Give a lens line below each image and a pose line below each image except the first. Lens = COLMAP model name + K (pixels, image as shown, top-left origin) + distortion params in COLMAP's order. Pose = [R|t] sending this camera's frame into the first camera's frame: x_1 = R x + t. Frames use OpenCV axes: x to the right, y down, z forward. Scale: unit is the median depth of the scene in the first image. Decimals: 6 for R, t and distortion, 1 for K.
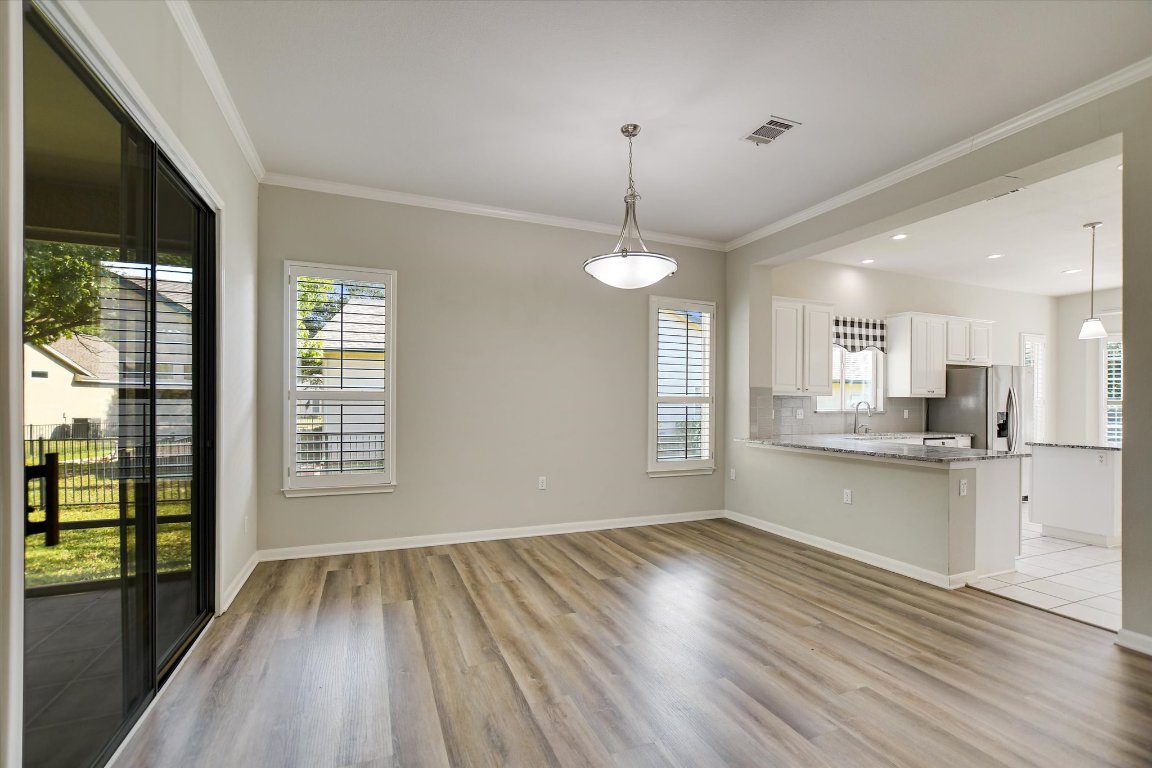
lens RADIAL K [[501.7, 0, 571.5], [0, 501.7, 402.6], [0, 0, 1]] dist [-0.013193, 0.001192]
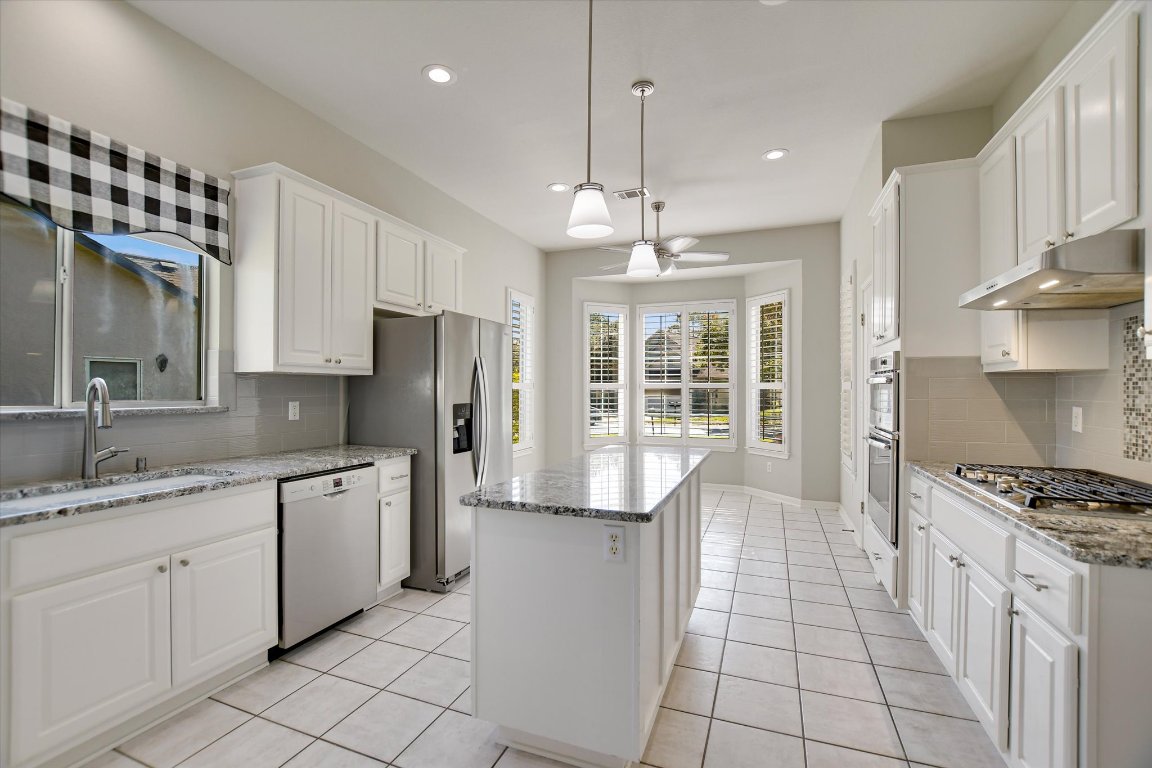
lens RADIAL K [[503.0, 0, 568.6], [0, 503.0, 386.4], [0, 0, 1]] dist [-0.024675, 0.000499]
pose [[0.693096, 0.001287, 0.720844, 0.660705], [-0.000335, 0.999999, -0.001463, 0.001607], [-0.720845, 0.000773, 0.693096, 0.648784]]
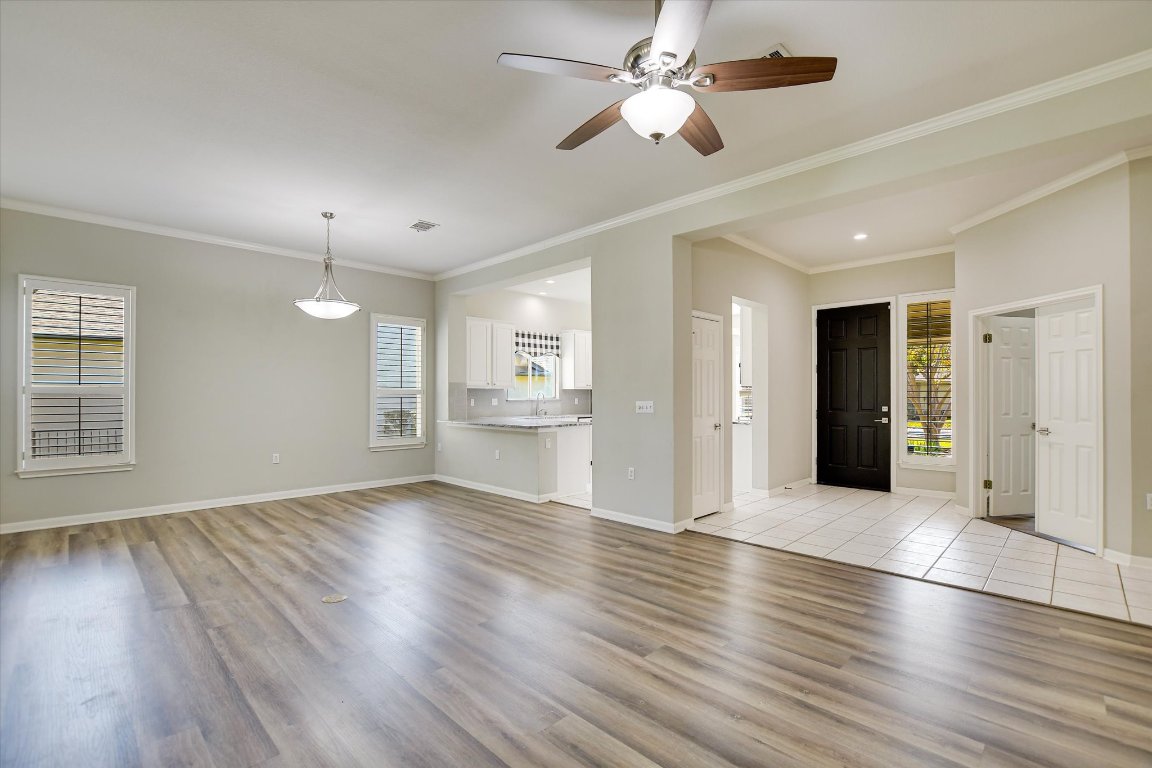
lens RADIAL K [[516.0, 0, 568.5], [0, 516.0, 389.7], [0, 0, 1]] dist [-0.015256, 0.000643]
pose [[0.925212, -0.003650, 0.379432, 0.122194], [0.006359, 0.999962, -0.005885, -0.000955], [-0.379397, 0.007858, 0.925201, -0.438053]]
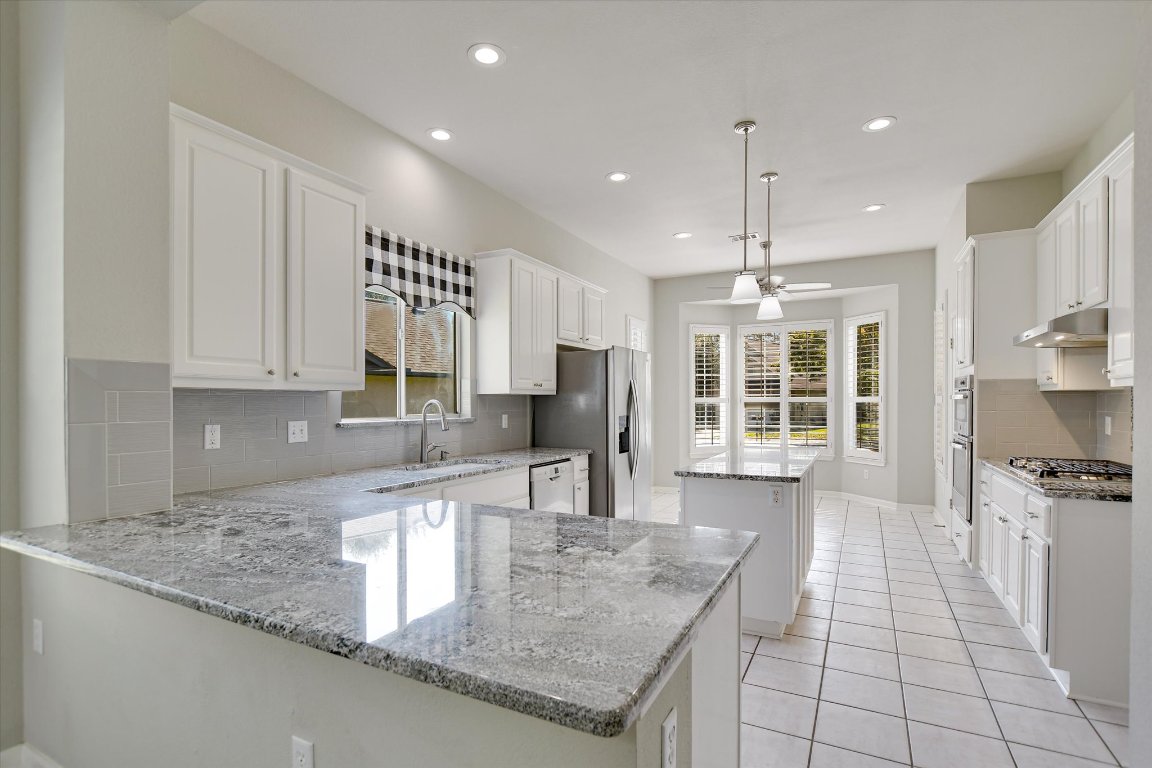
lens RADIAL K [[551.5, 0, 569.6], [0, 551.5, 405.8], [0, 0, 1]] dist [-0.016278, 0.000747]
pose [[0.767813, -0.010950, 0.640581, 0.376455], [0.005342, 0.999929, 0.010690, -0.004382], [-0.640652, -0.004786, 0.767817, 0.541801]]
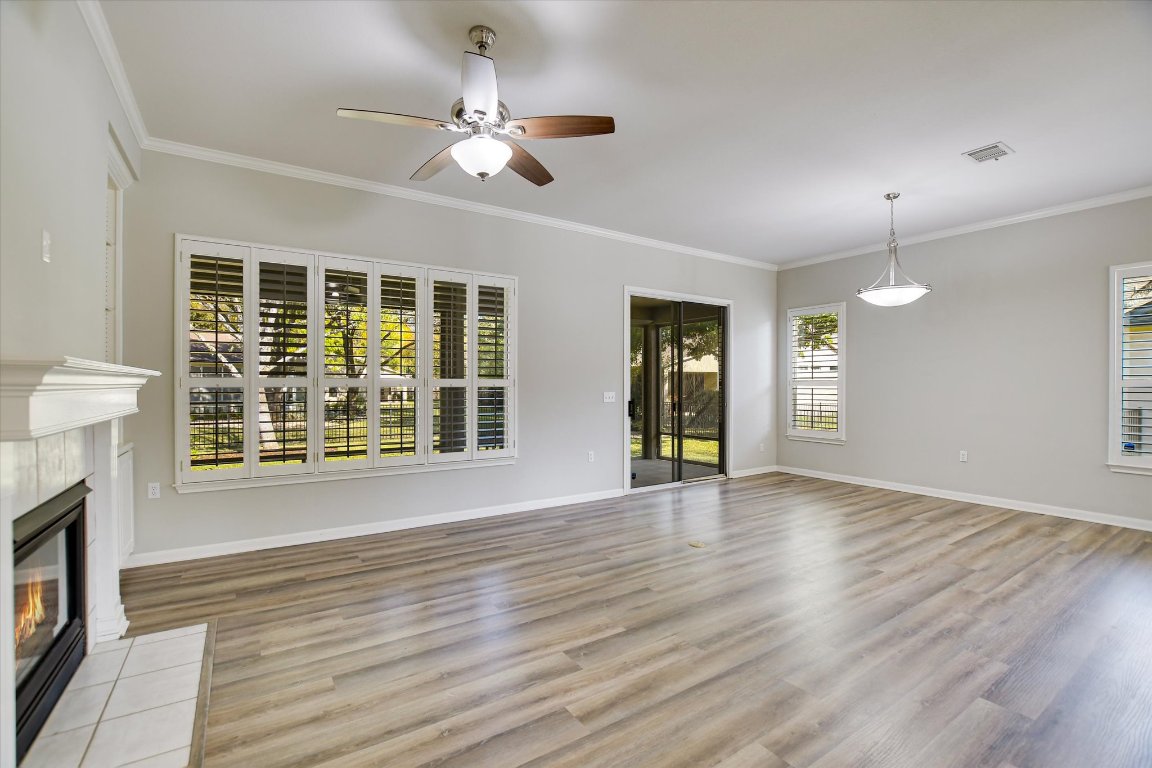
lens RADIAL K [[503.0, 0, 568.6], [0, 503.0, 386.4], [0, 0, 1]] dist [-0.024675, 0.000499]
pose [[0.184286, -0.003339, -0.982867, 0.819471], [0.000831, 0.999994, -0.003241, 0.001529], [0.982872, -0.000219, 0.184287, -0.102053]]
